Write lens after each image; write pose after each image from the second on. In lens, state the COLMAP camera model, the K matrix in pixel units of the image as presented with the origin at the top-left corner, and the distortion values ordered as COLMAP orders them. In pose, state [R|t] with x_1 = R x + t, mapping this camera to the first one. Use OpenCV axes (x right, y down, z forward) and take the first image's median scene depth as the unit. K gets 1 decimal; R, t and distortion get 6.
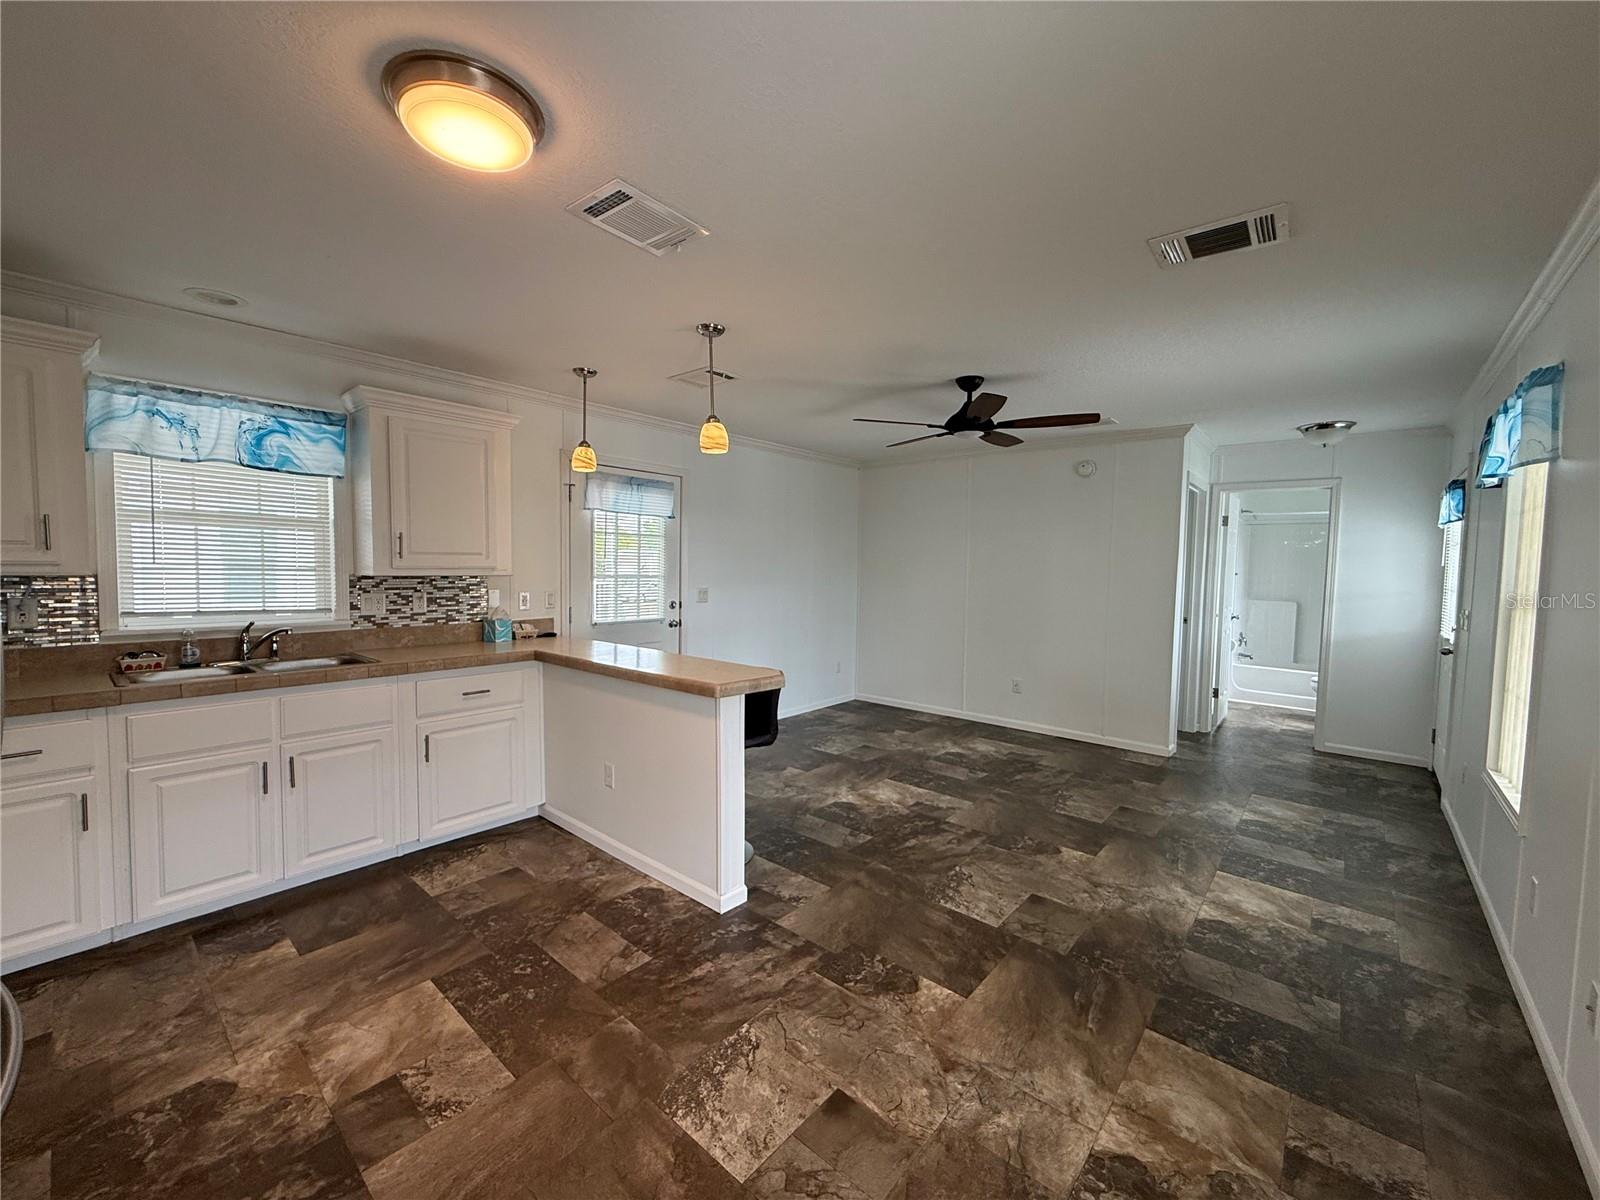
lens RADIAL K [[634.4, 0, 797.7], [0, 634.4, 599.3], [0, 0, 1]] dist [-0.000793, 0.000135]
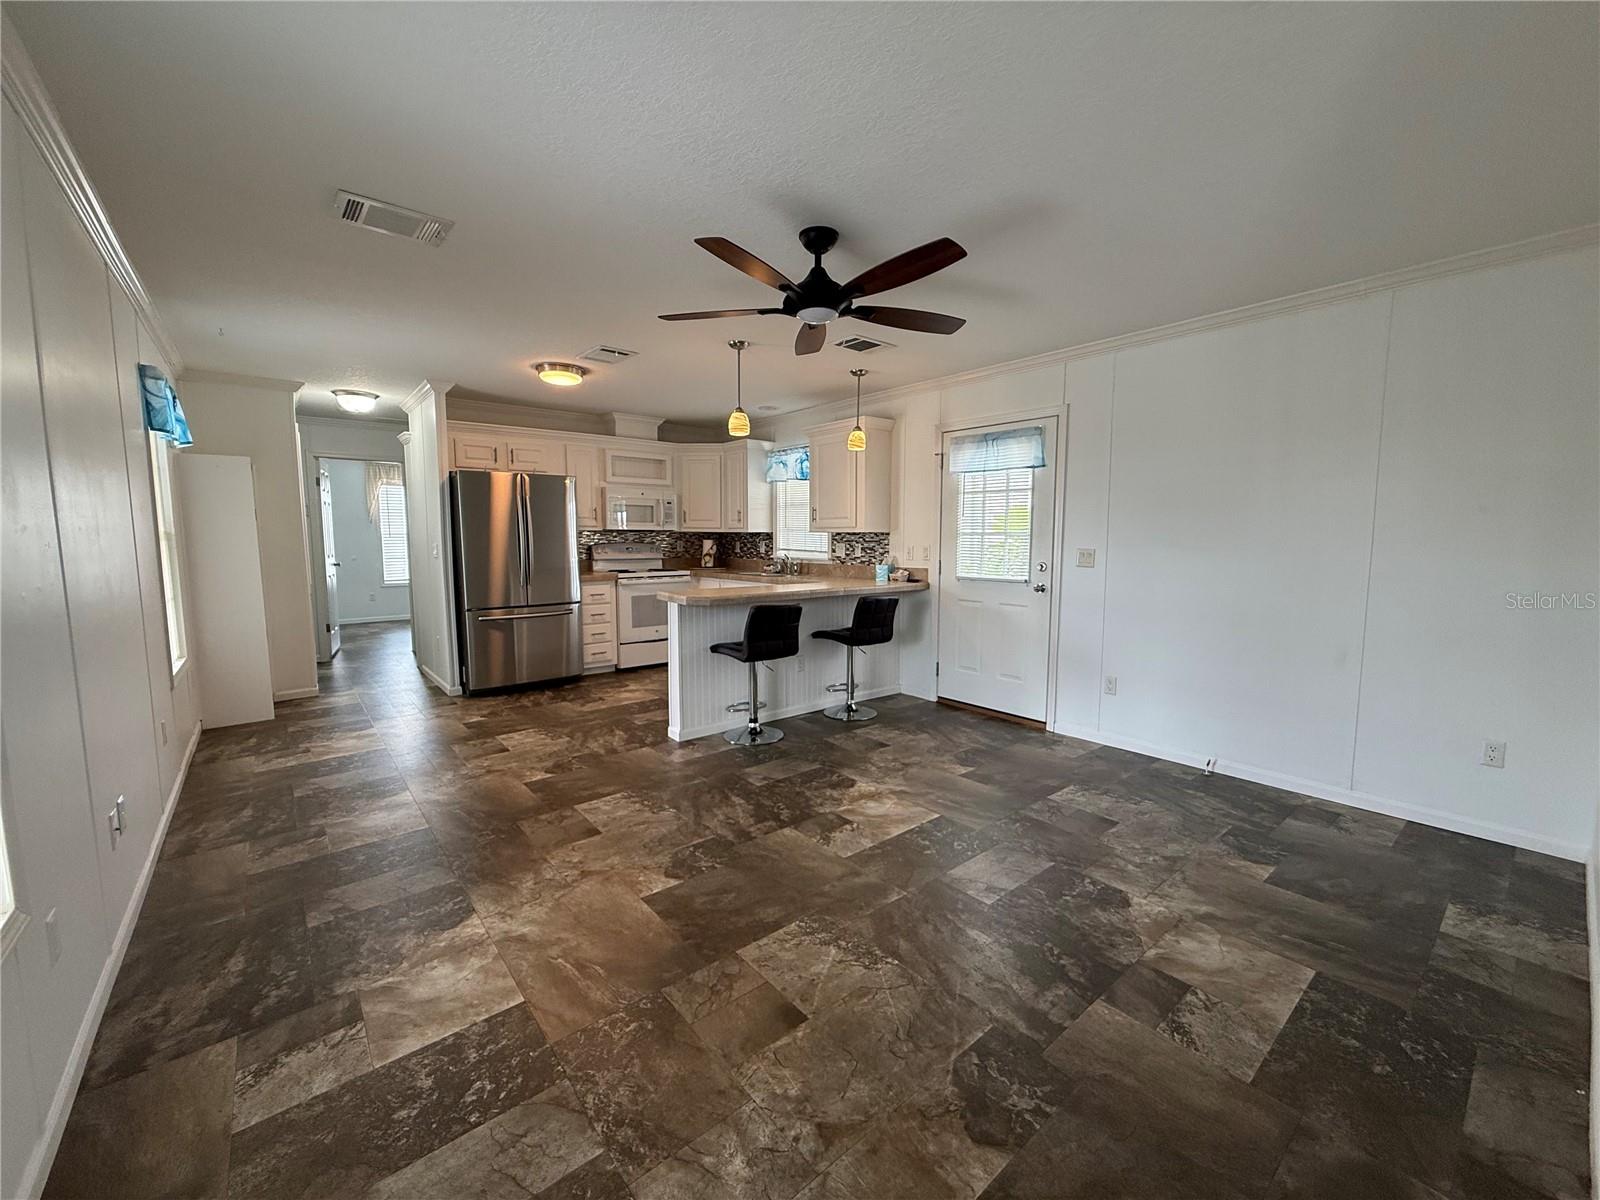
lens RADIAL K [[634.4, 0, 801.3], [0, 634.4, 595.8], [0, 0, 1]] dist [-0.000793, 0.000135]
pose [[-0.156640, 0.083966, -0.984080, 1.336998], [-0.052516, 0.994262, 0.093194, -0.017476], [0.986259, 0.066278, -0.151331, 1.435325]]
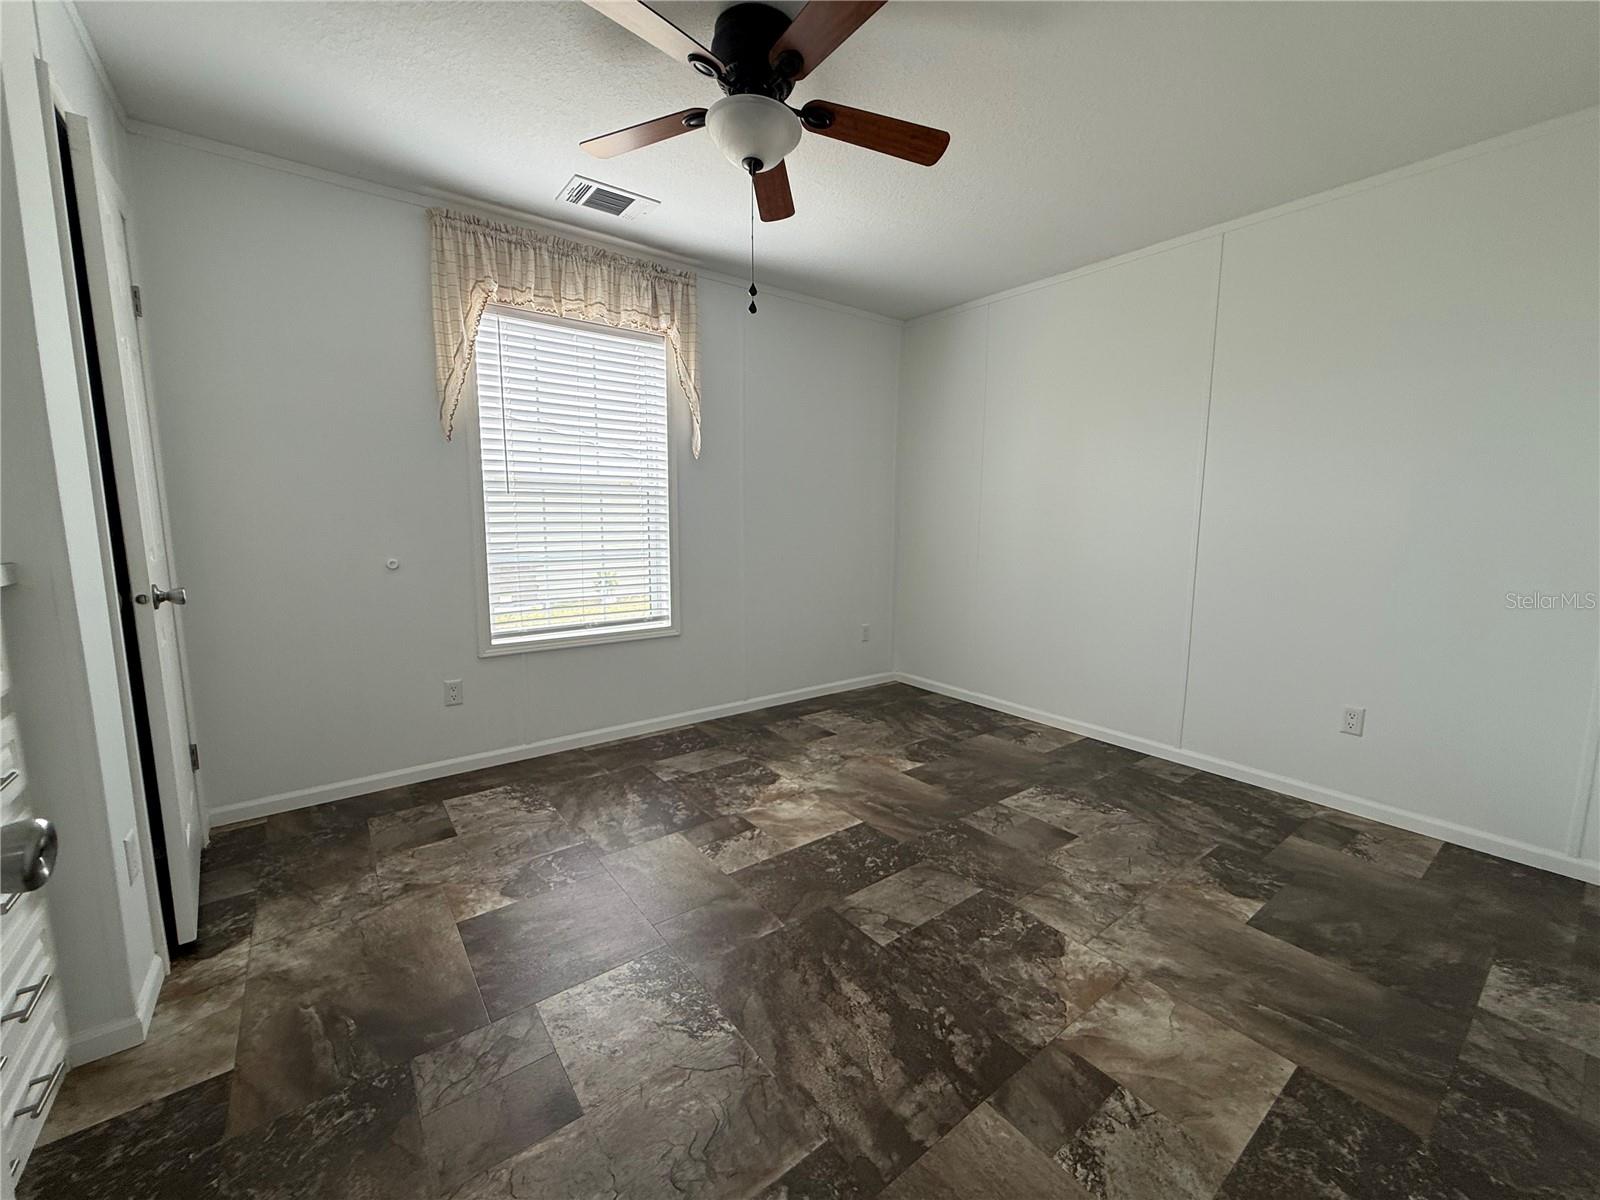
lens RADIAL K [[634.4, 0, 799.4], [0, 634.4, 594.9], [0, 0, 1]] dist [-0.000793, 0.000135]
pose [[-0.200886, 0.115511, -0.972781, 0.971370], [-0.055052, 0.990123, 0.128939, 0.029665], [0.978067, 0.079455, -0.192543, 1.710761]]
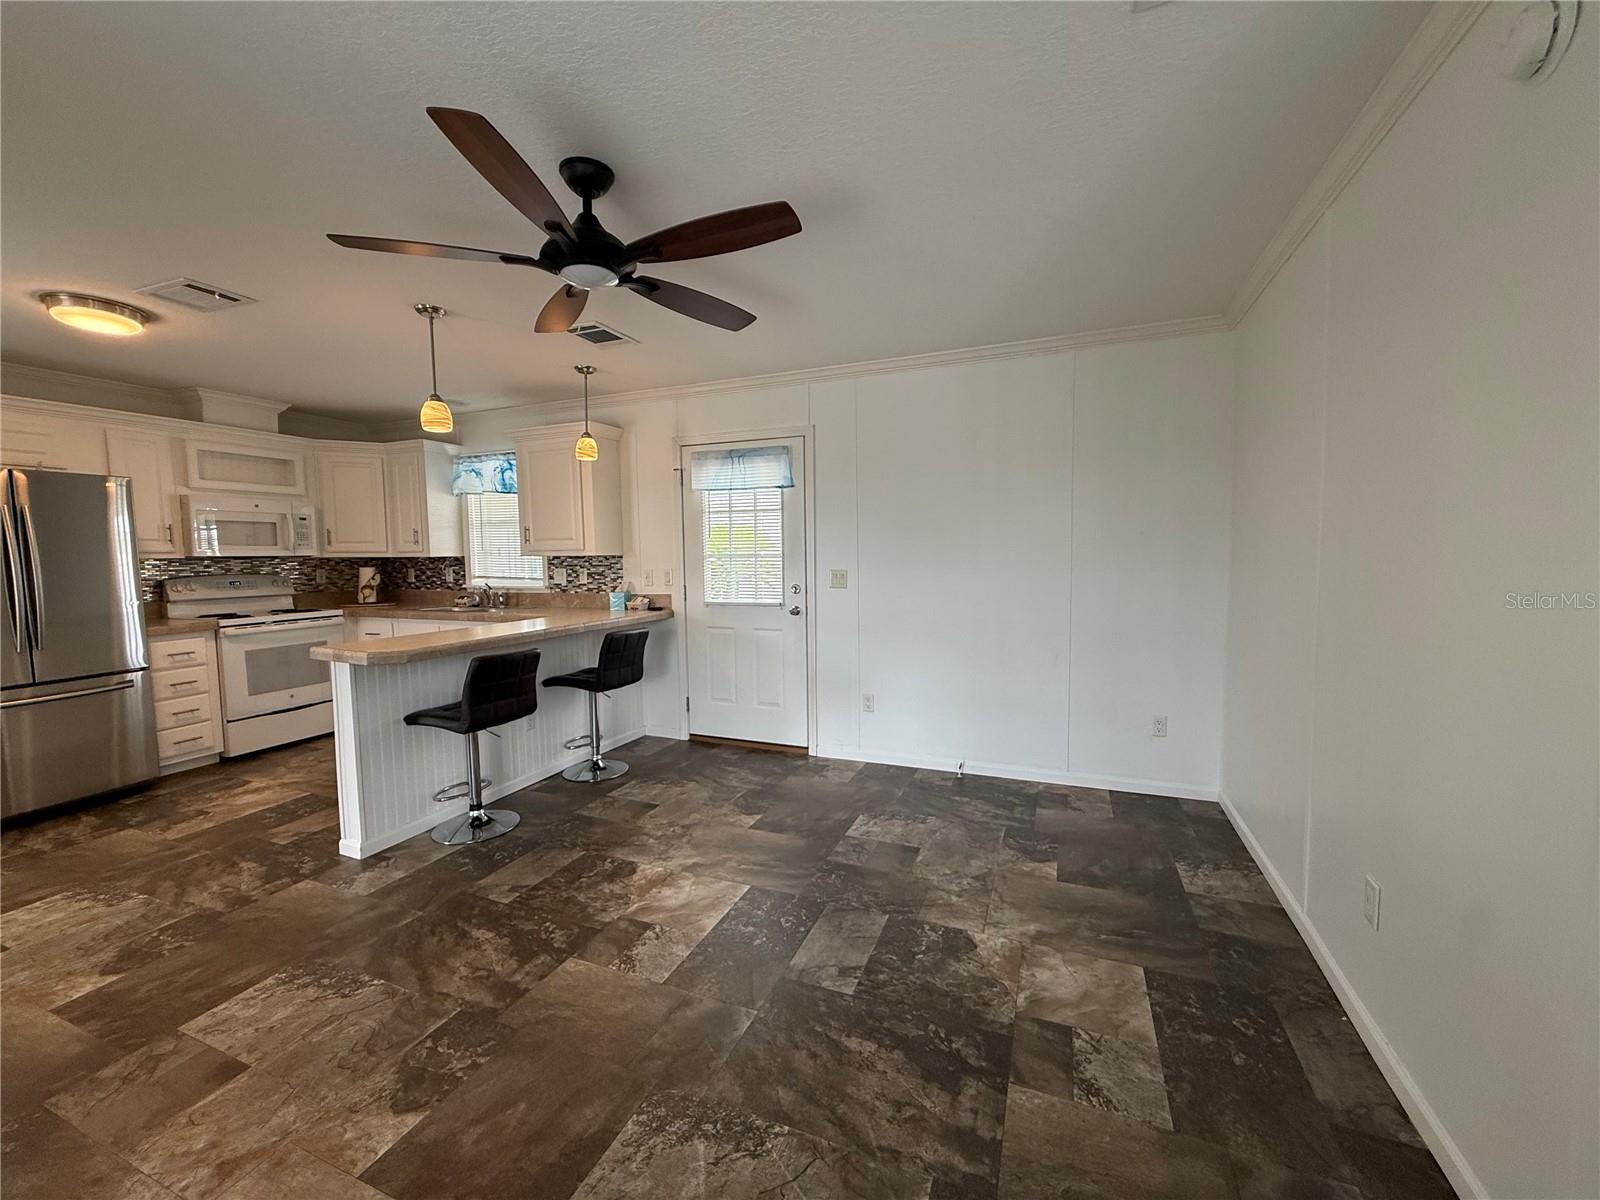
lens RADIAL K [[634.4, 0, 800.3], [0, 634.4, 597.0], [0, 0, 1]] dist [-0.000793, 0.000135]
pose [[0.324908, 0.054558, -0.944171, 0.996781], [-0.032016, 0.998397, 0.046674, -0.033283], [0.945204, 0.015064, 0.326134, 1.175296]]
